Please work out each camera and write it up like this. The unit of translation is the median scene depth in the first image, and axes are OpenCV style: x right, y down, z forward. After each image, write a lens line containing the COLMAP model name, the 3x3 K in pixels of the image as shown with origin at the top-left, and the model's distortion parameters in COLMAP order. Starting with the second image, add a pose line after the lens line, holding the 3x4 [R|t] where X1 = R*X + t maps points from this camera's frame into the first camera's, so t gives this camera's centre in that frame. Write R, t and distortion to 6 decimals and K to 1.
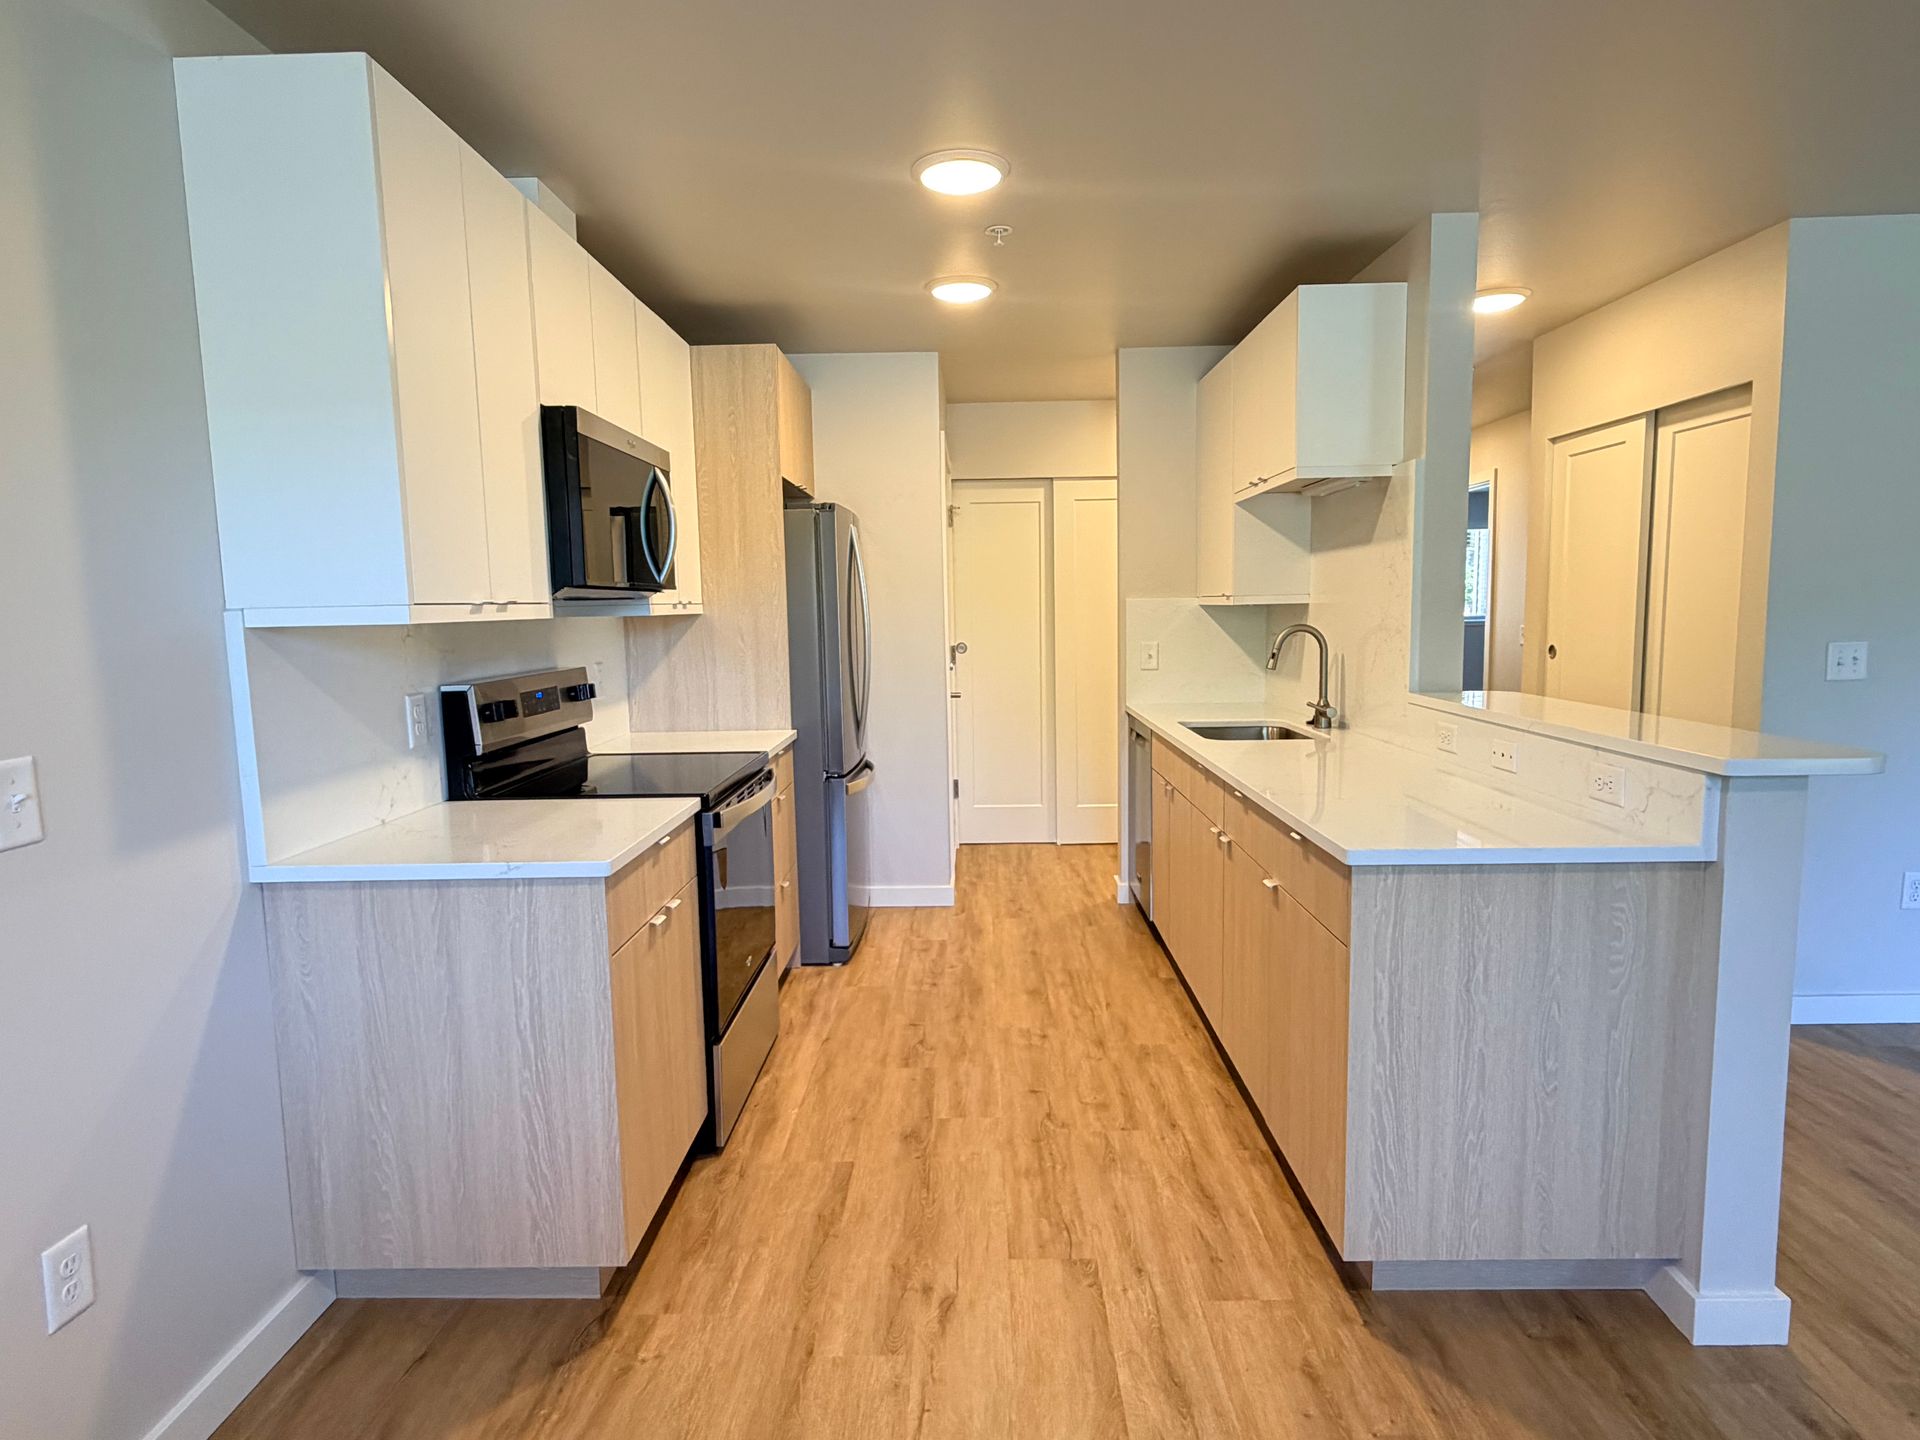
lens RADIAL K [[1059.7, 0, 960.0], [0, 1059.7, 720.0], [0, 0, 1]] dist [0.004429, 0.001378]
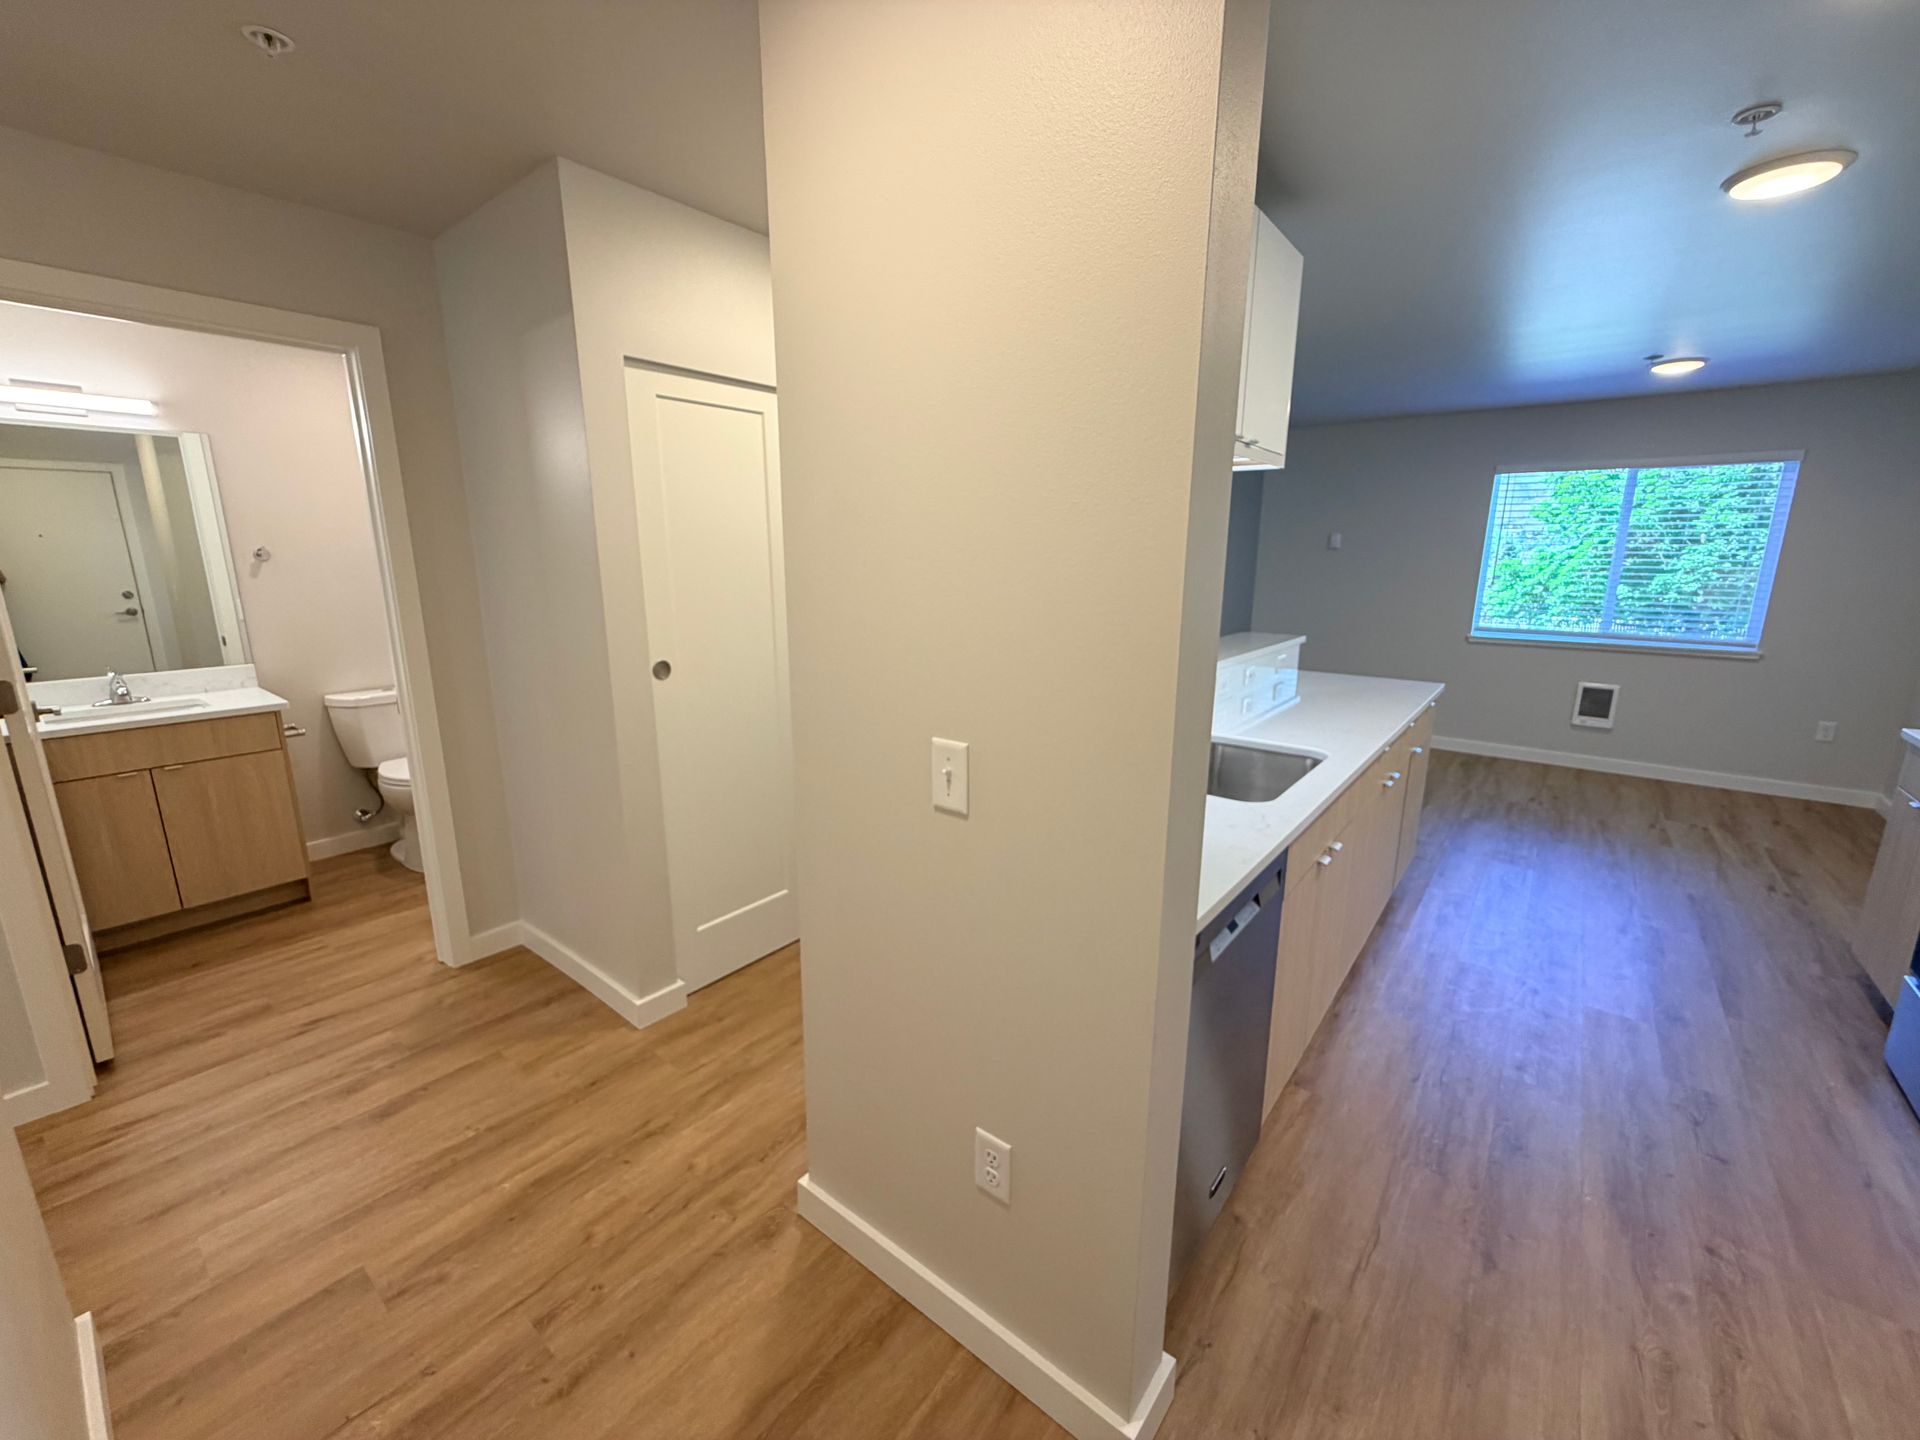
lens RADIAL K [[759.0, 0, 960.0], [0, 759.0, 720.0], [0, 0, 1]] dist [-0.000832, -0.000035]
pose [[-0.788244, -0.120470, 0.603455, 0.099543], [0.076194, 0.953996, 0.289976, -0.222254], [-0.610627, 0.274551, -0.742803, 1.674056]]
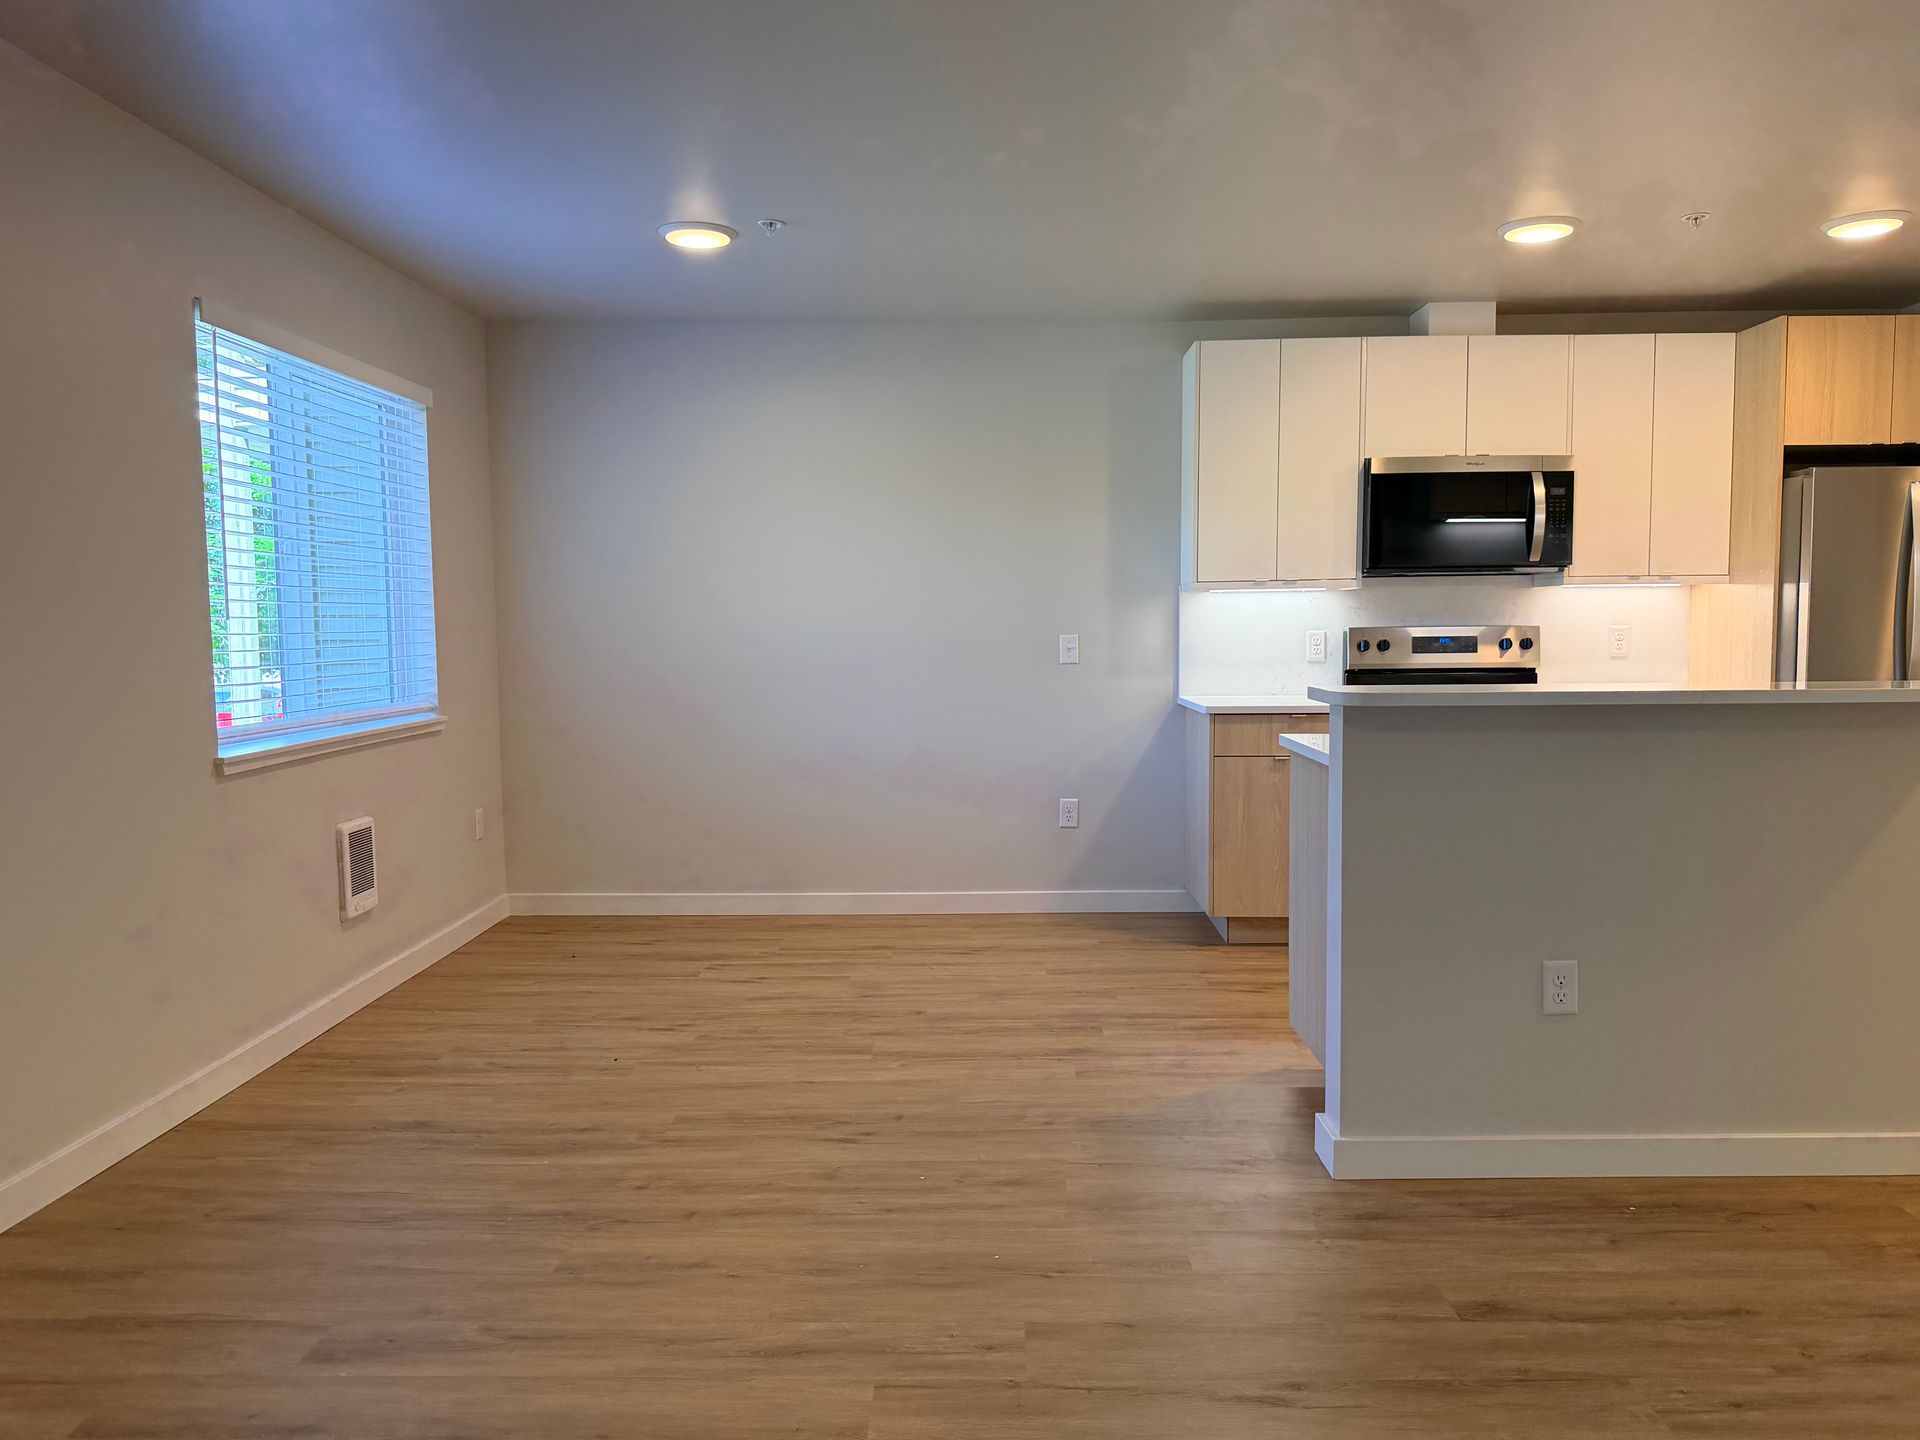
lens RADIAL K [[1367.0, 0, 960.0], [0, 1367.0, 720.0], [0, 0, 1]] dist [0.071289, -0.082895]
pose [[-0.002187, 0.084021, -0.996462, 1.304448], [-0.103118, 0.991133, 0.083798, -0.012086], [0.994667, 0.102936, 0.006496, 0.281710]]
